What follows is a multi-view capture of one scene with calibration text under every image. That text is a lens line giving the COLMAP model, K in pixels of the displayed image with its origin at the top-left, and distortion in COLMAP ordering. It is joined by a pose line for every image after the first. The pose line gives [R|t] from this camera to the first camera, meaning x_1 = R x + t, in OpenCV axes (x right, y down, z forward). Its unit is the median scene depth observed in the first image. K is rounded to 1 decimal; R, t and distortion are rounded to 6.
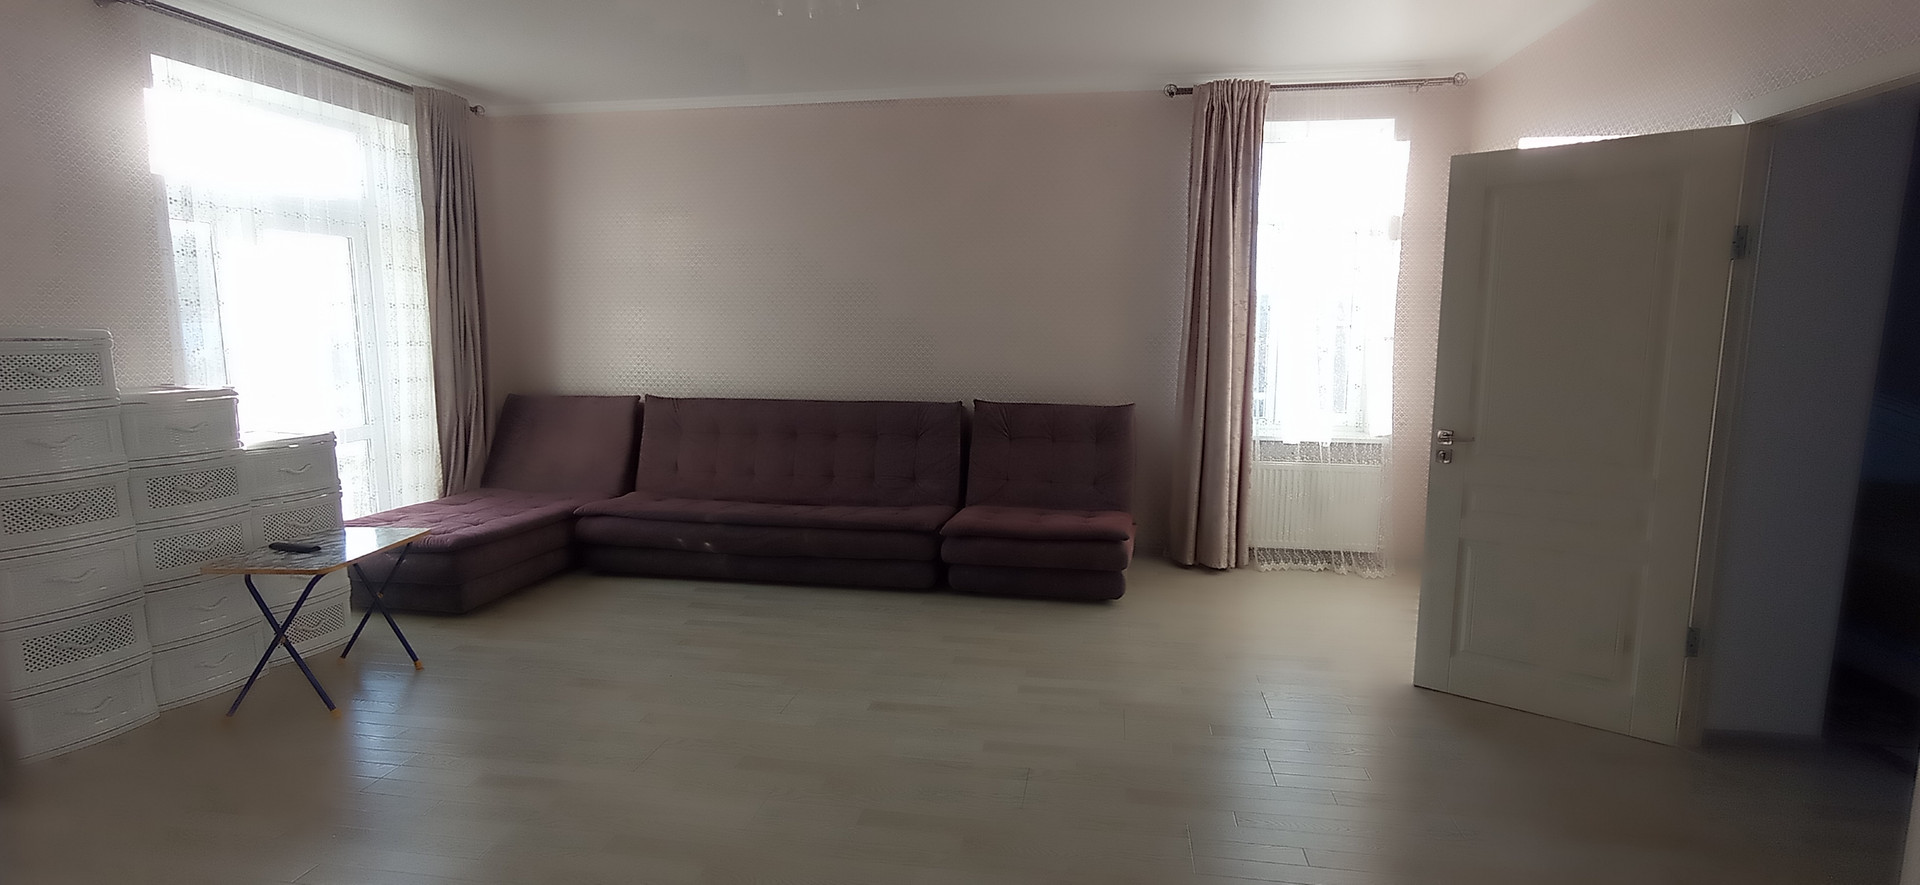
lens RADIAL K [[906.3, 0, 960.0], [0, 906.3, 442.5], [0, 0, 1]] dist [-0.001689, 0.033646]
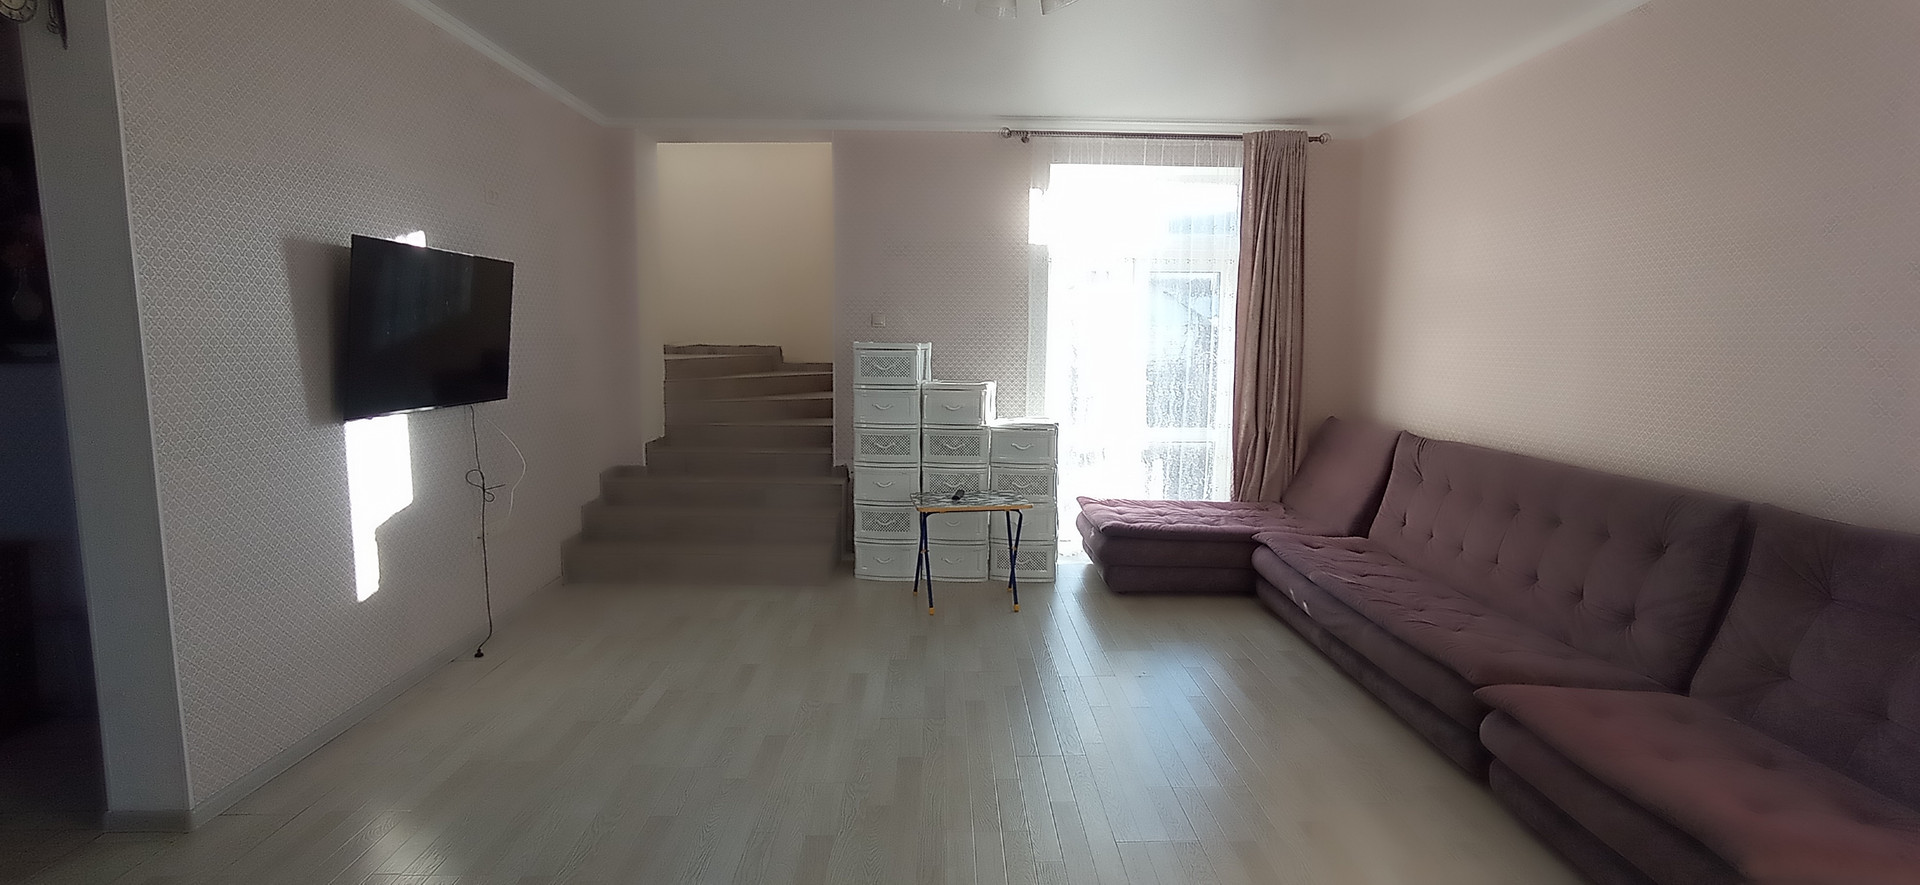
lens RADIAL K [[906.3, 0, 960.0], [0, 906.3, 442.5], [0, 0, 1]] dist [-0.001689, 0.033646]
pose [[0.181837, 0.119030, -0.976098, 0.465208], [-0.140838, 0.985565, 0.093948, -0.071170], [0.973191, 0.120389, 0.195976, 0.493730]]
